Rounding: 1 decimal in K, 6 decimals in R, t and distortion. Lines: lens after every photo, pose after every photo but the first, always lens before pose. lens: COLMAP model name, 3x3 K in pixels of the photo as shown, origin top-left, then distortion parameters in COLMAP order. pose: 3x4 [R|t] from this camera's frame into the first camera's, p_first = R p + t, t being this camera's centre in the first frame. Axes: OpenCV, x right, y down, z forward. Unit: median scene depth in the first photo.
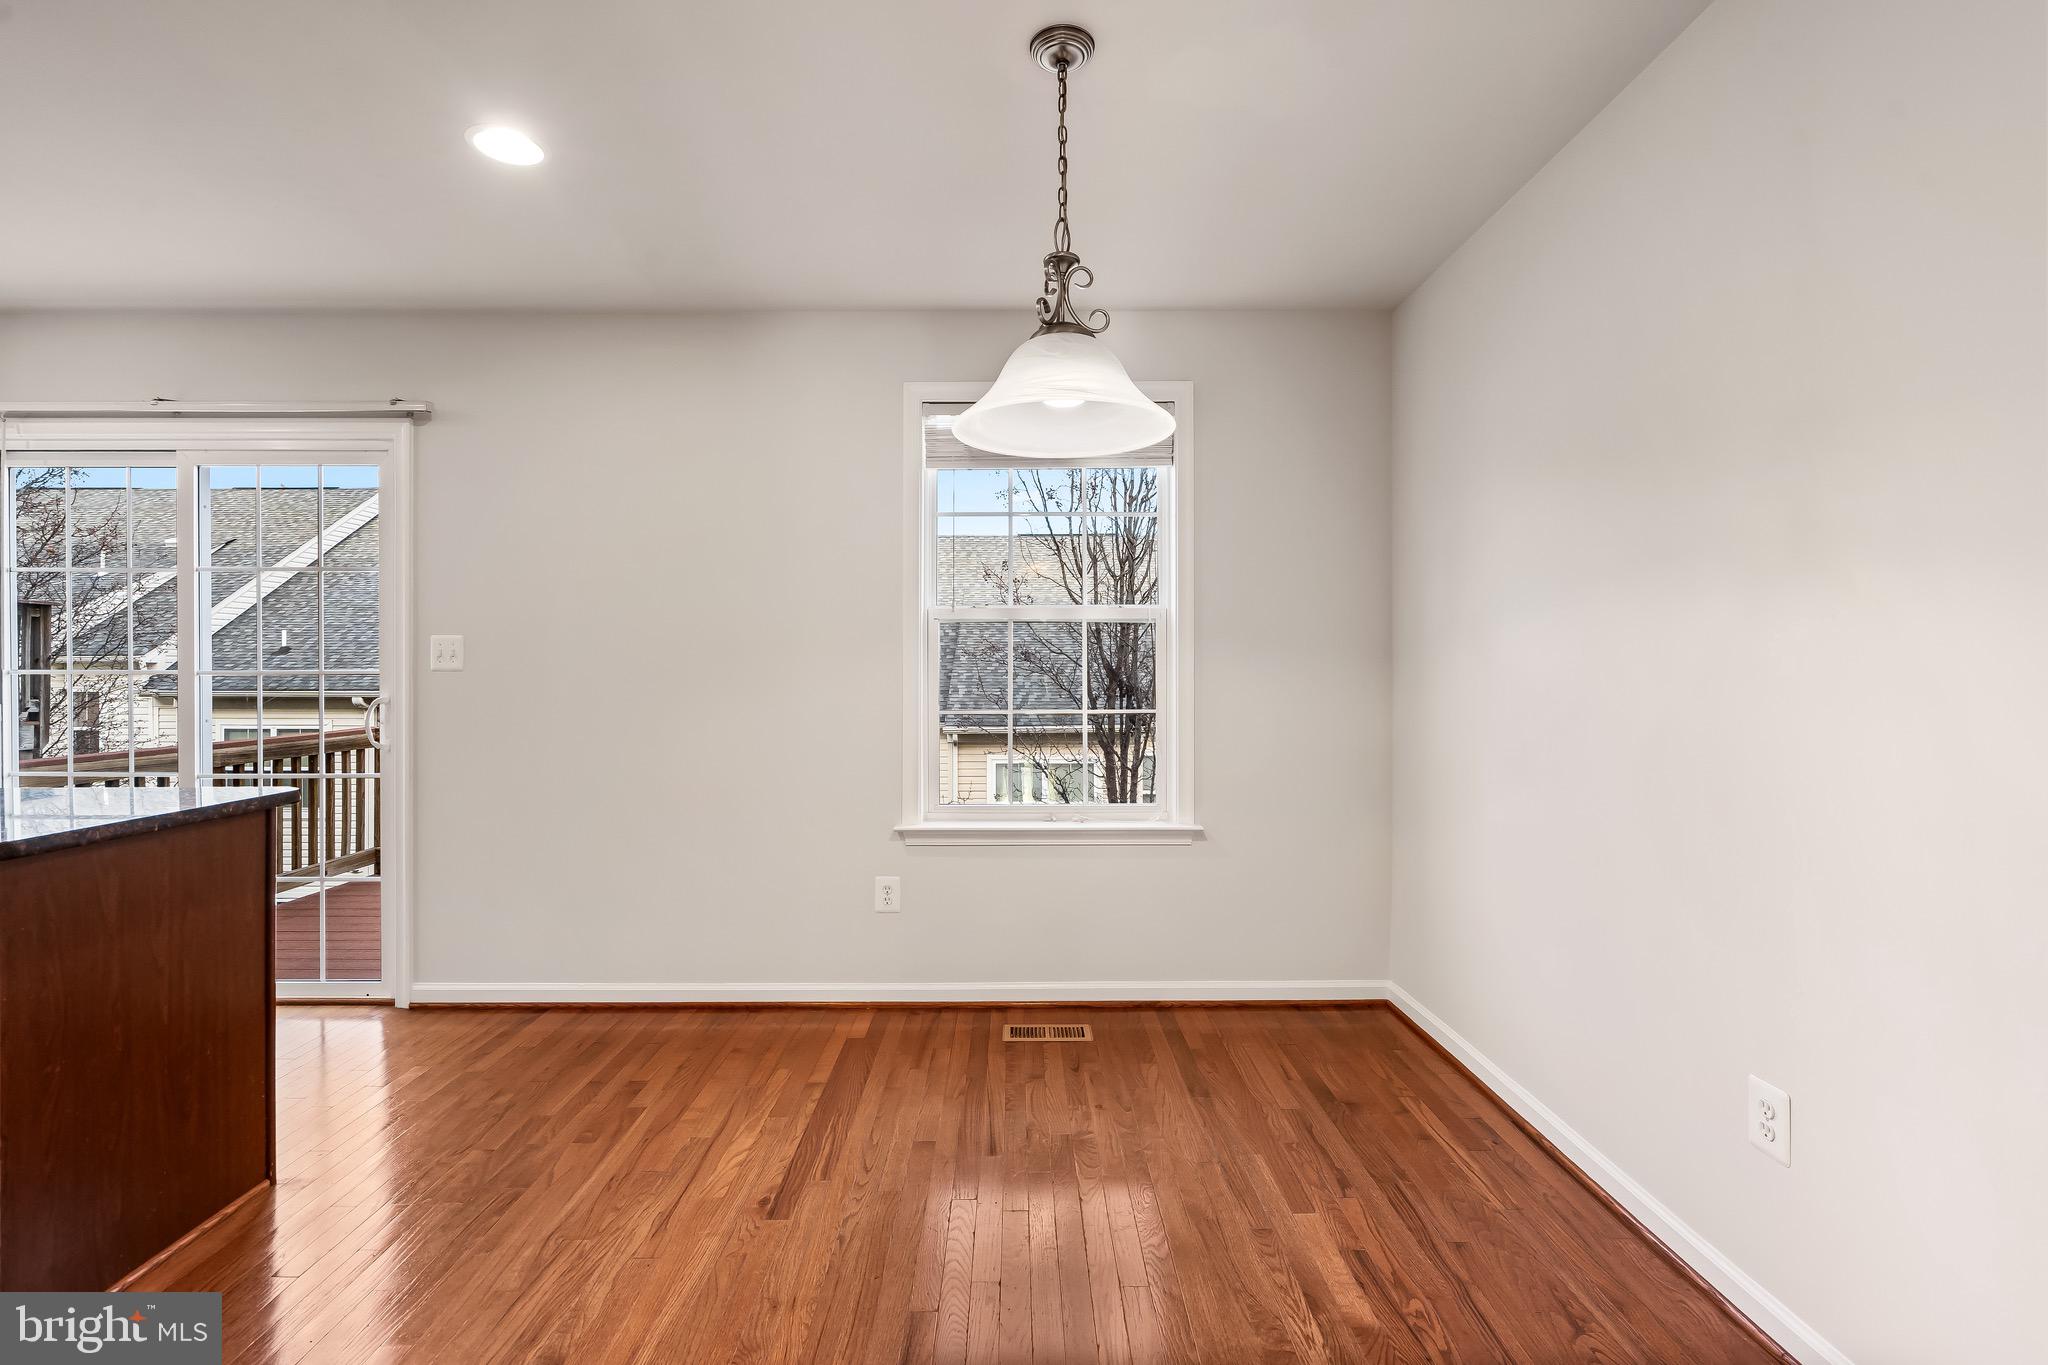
lens RADIAL K [[938.9, 0, 1021.7], [0, 938.9, 674.7], [0, 0, 1]] dist [-0.000883, 0.000061]
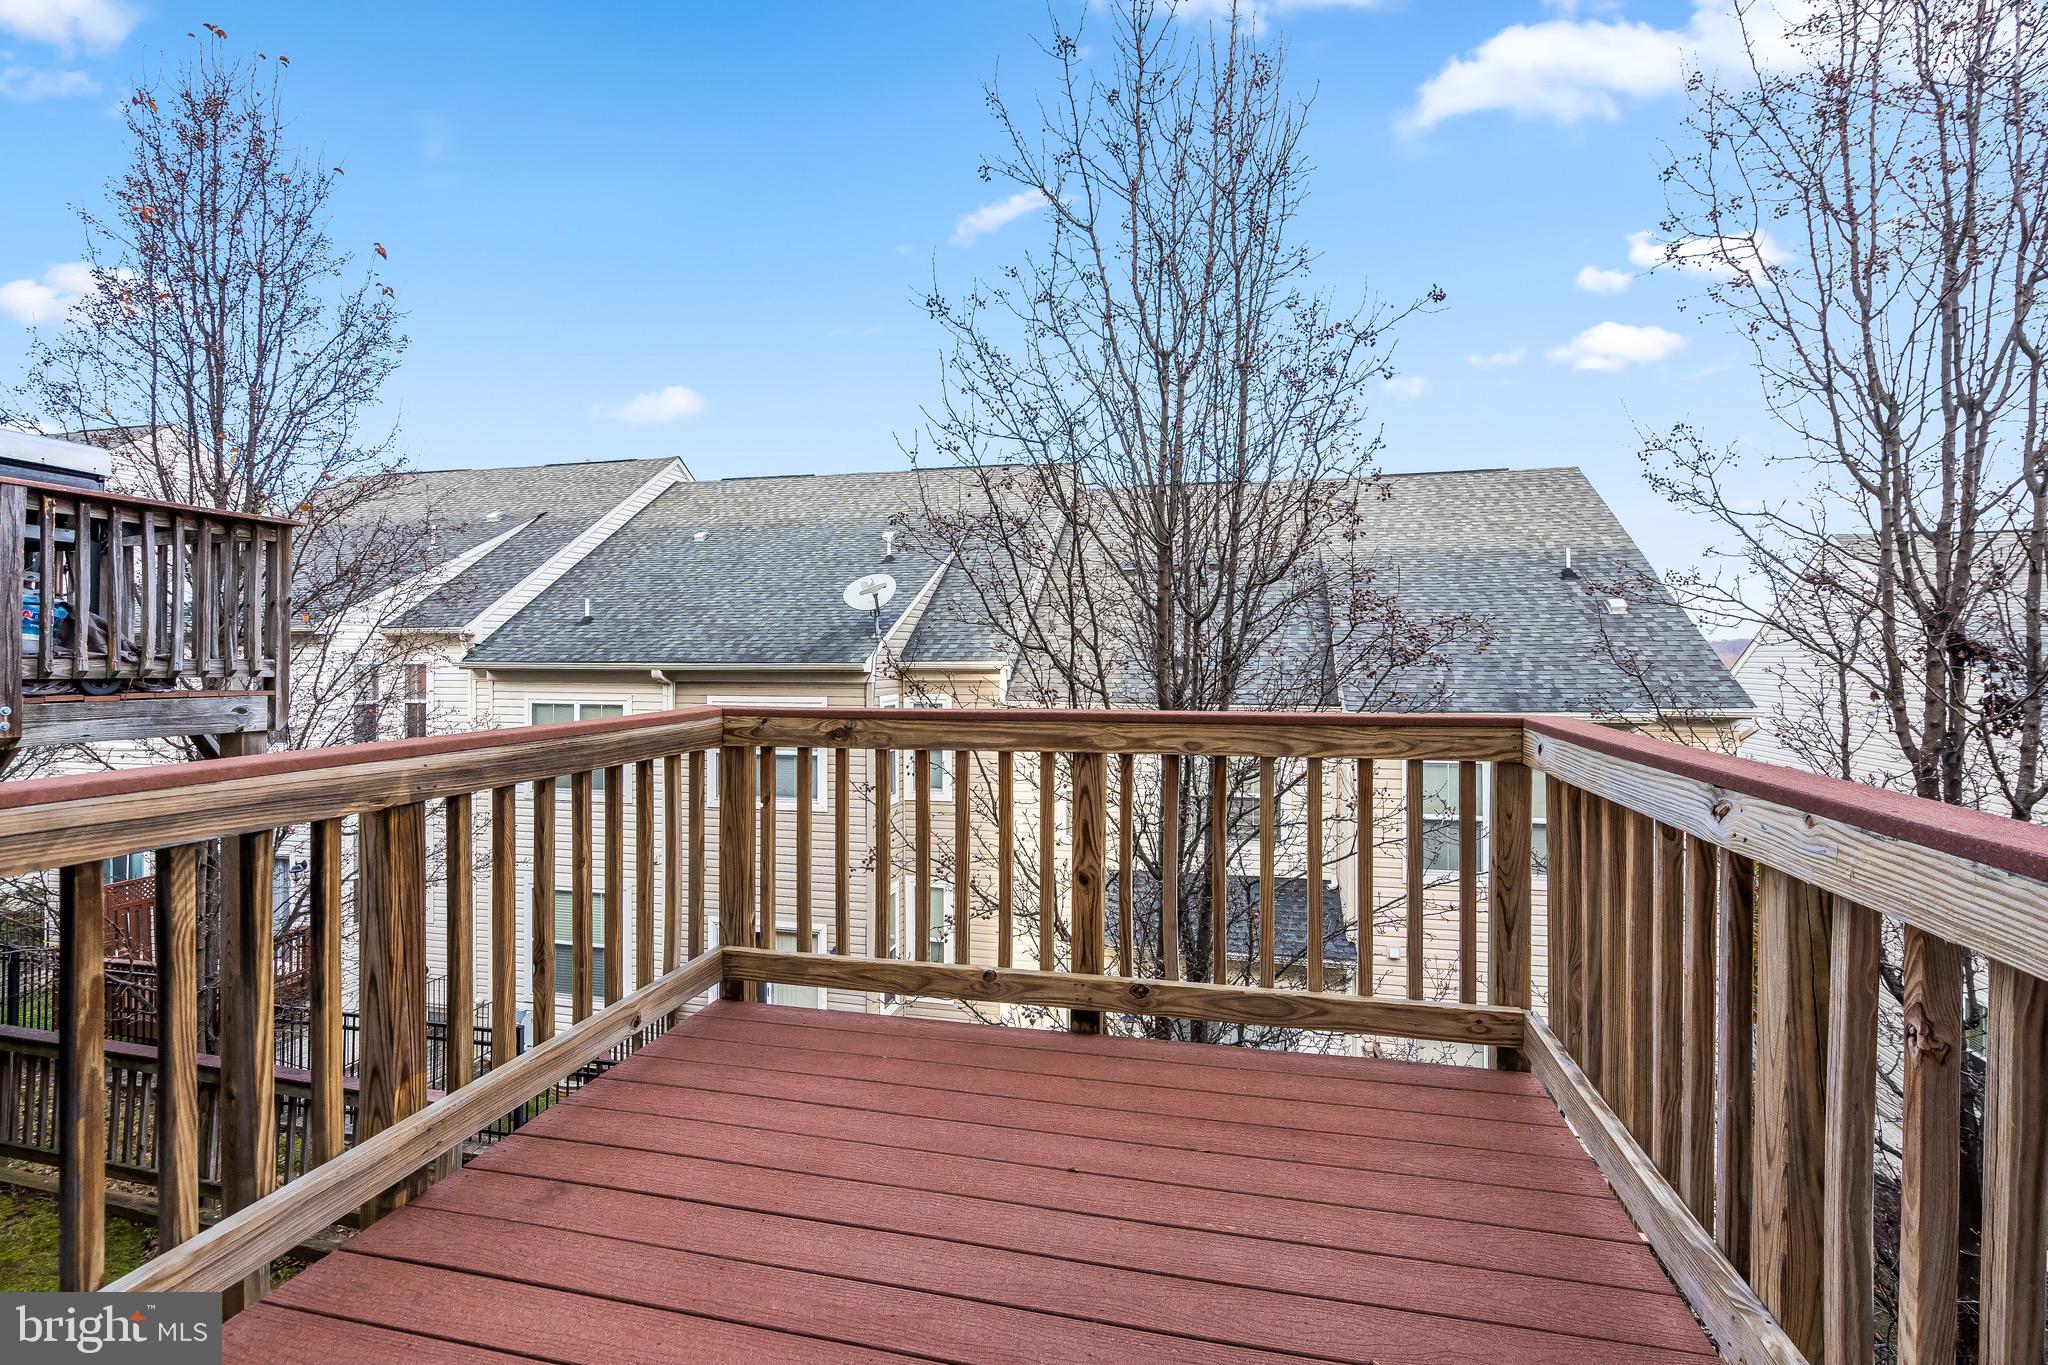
lens RADIAL K [[943.1, 0, 1020.7], [0, 943.1, 658.2], [0, 0, 1]] dist [-0.010220, -0.000016]
pose [[0.971585, 0.002619, -0.236674, -0.143052], [-0.002552, 0.999997, 0.000589, 0.010017], [0.236675, 0.000032, 0.971589, 0.189549]]
